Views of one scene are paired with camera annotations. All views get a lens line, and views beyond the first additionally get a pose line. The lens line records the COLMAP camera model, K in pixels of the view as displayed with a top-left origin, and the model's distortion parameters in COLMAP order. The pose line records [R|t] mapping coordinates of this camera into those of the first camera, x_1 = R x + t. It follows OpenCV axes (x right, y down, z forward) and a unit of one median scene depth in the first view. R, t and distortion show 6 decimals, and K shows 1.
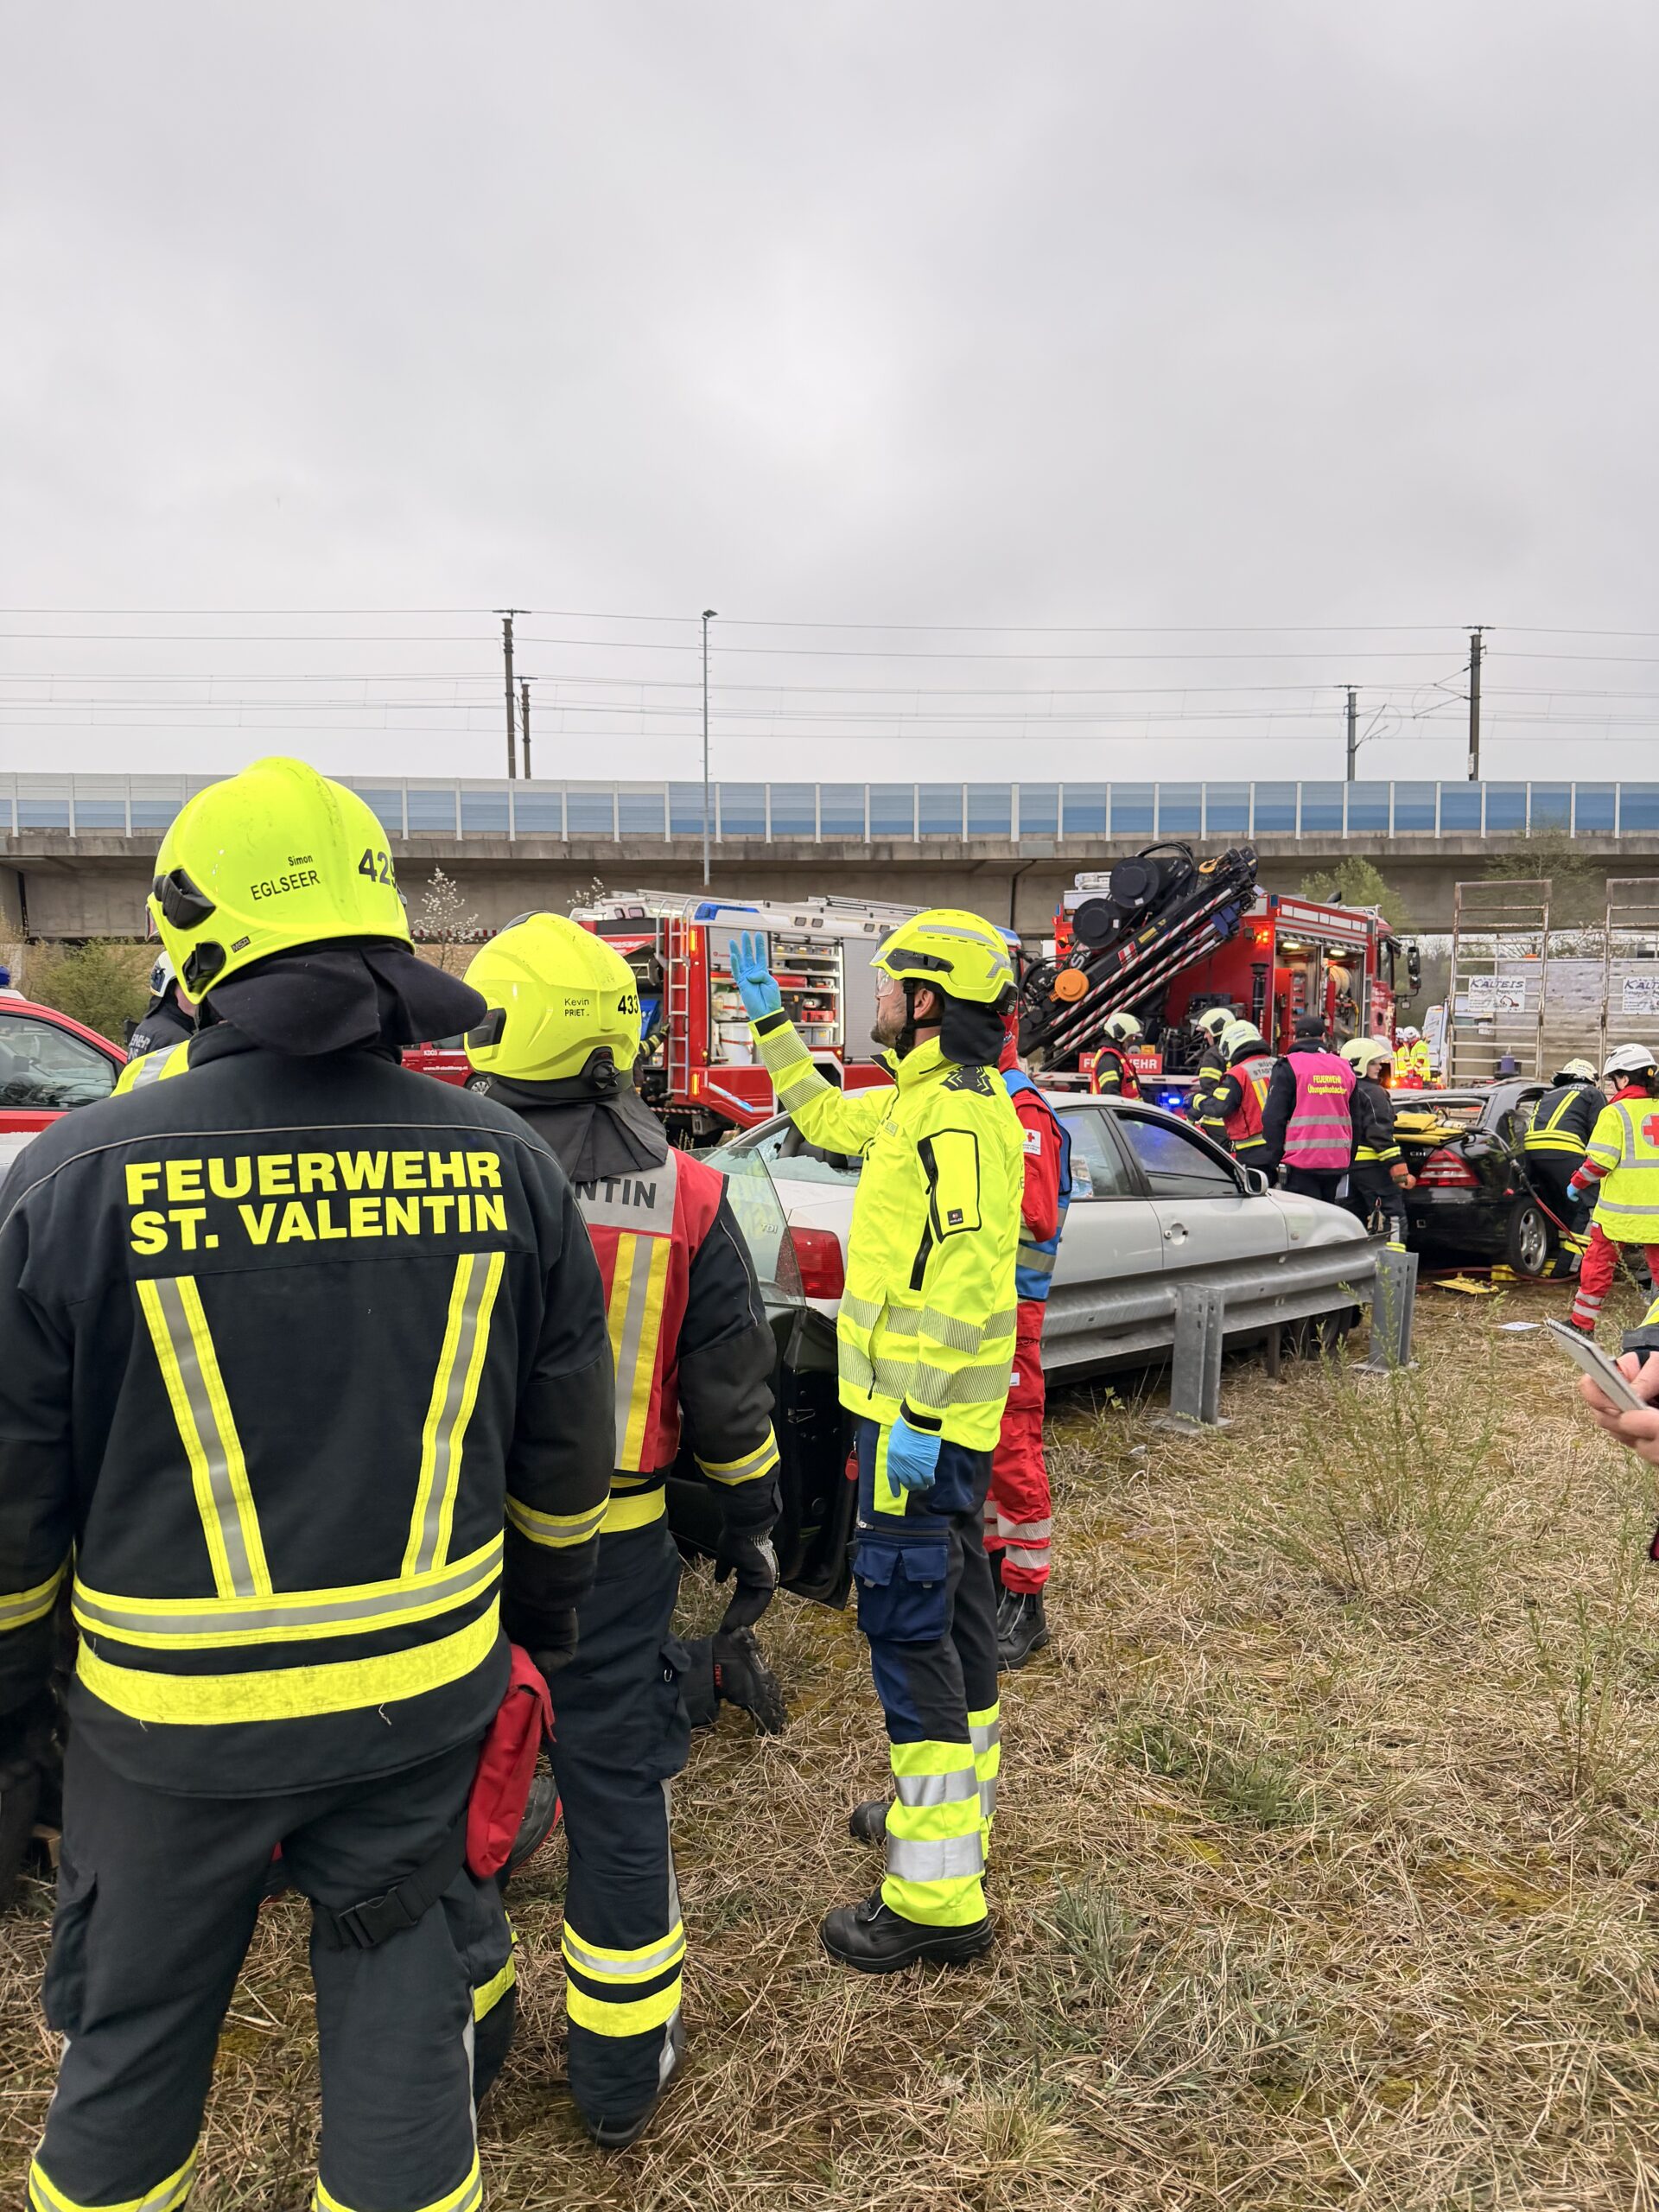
lens RADIAL K [[1542.1, 0, 816.1], [0, 1542.1, 1114.7], [0, 0, 1]] dist [0.195496, -0.424614]
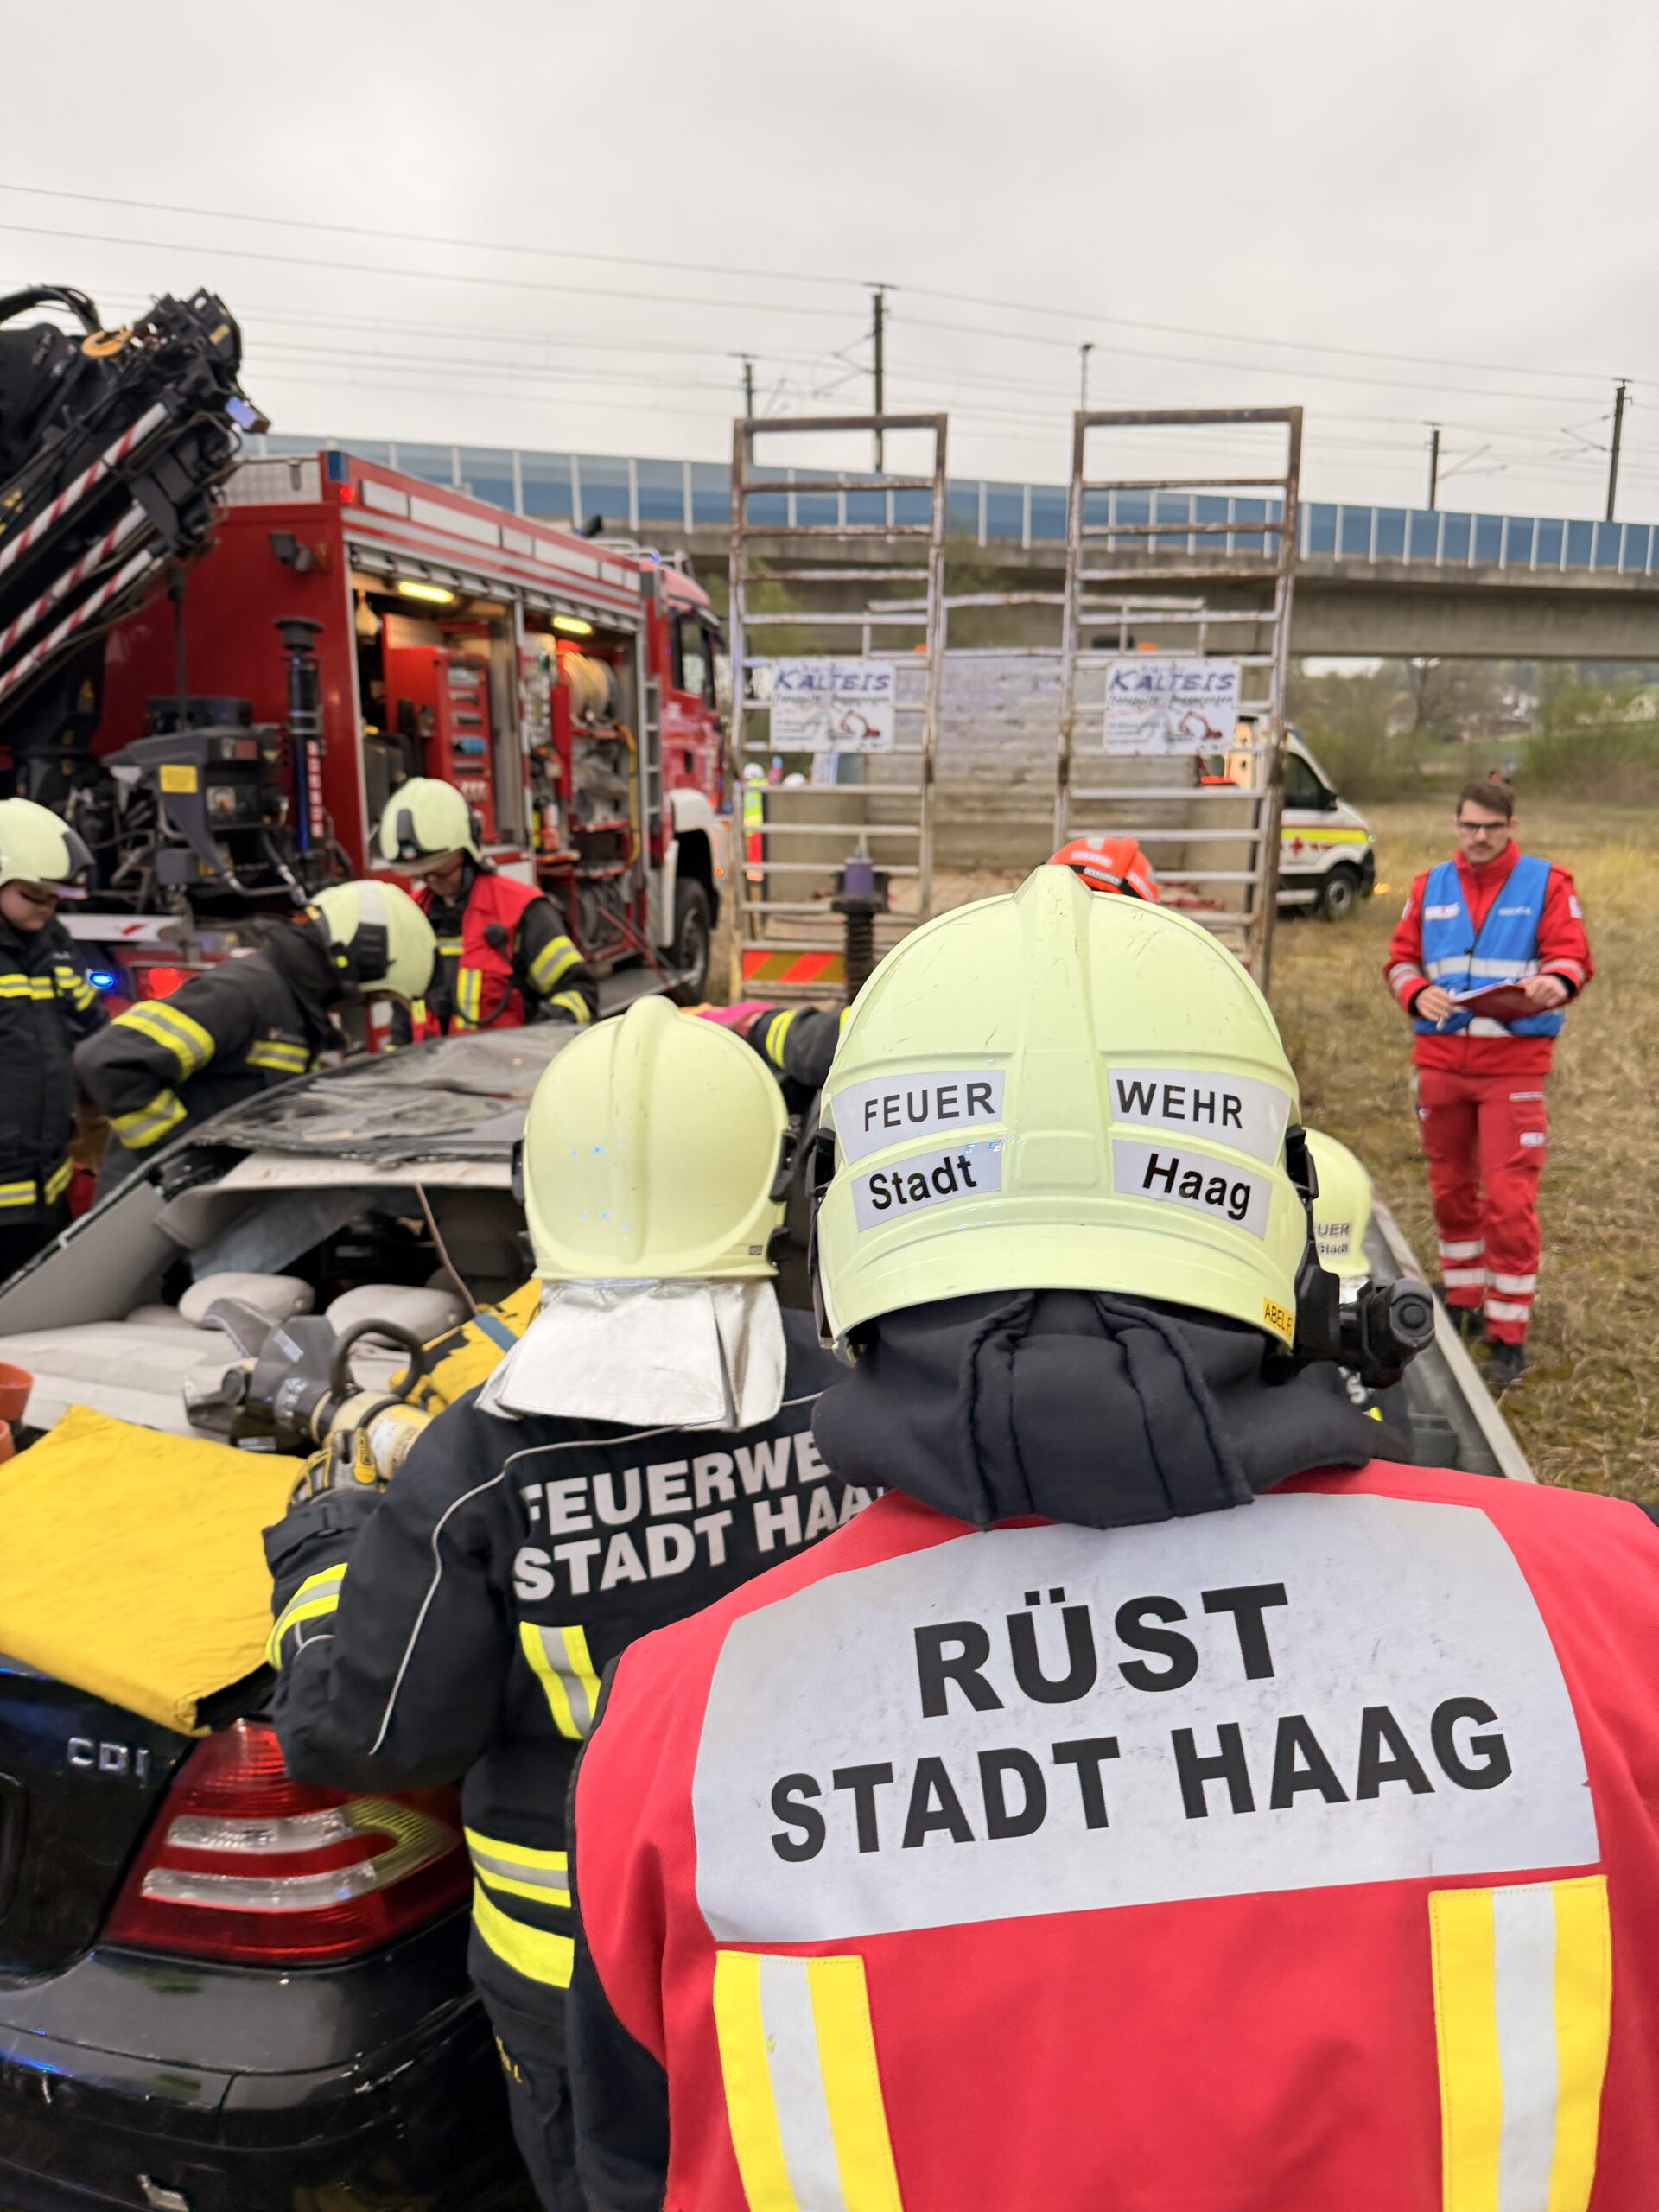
lens RADIAL K [[1573.6, 0, 831.0], [0, 1573.6, 1129.2], [0, 0, 1]] dist [0.095608, -0.186928]
pose [[0.937845, -0.085237, 0.336425, 0.068245], [0.026345, 0.984059, 0.175880, -0.009702], [-0.346053, -0.156085, 0.925140, 0.144343]]
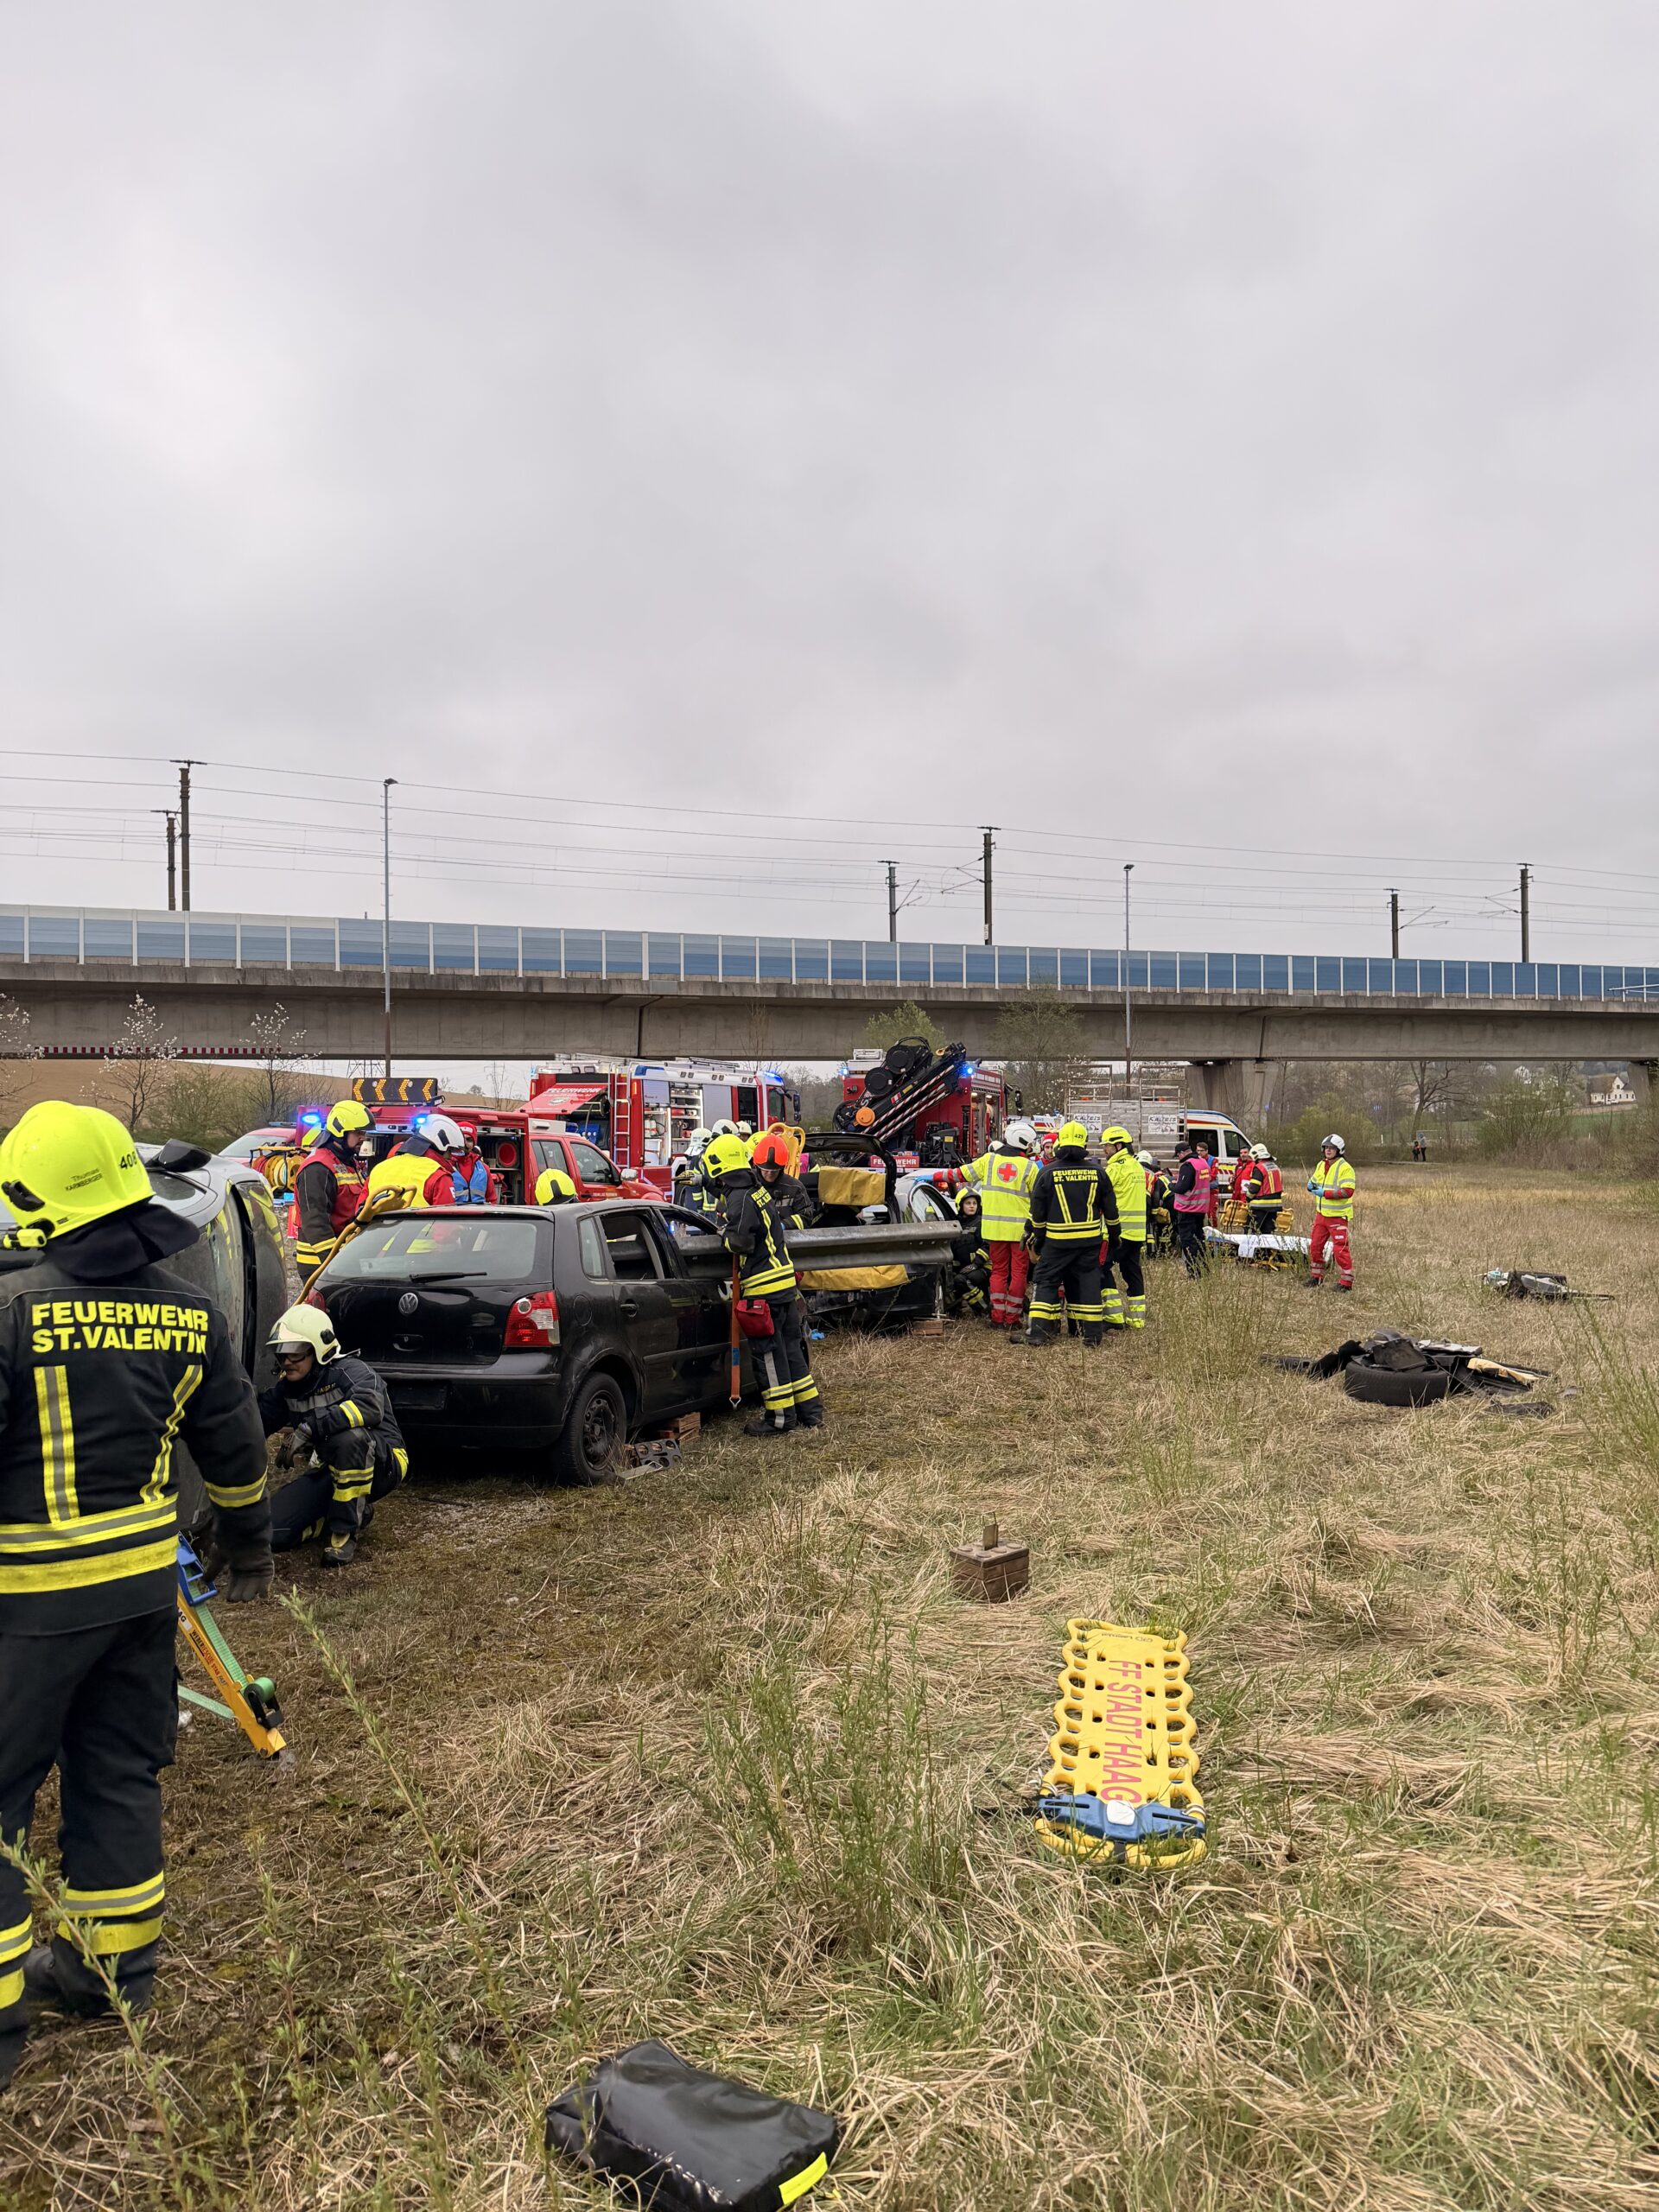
lens RADIAL K [[1543.4, 0, 839.9], [0, 1543.4, 1104.8], [0, 0, 1]] dist [0.184084, -0.379736]
pose [[0.948577, 0.001186, 0.316544, -0.109604], [0.022174, 0.997288, -0.070184, 0.006553], [-0.315769, 0.073594, 0.945978, -0.169020]]
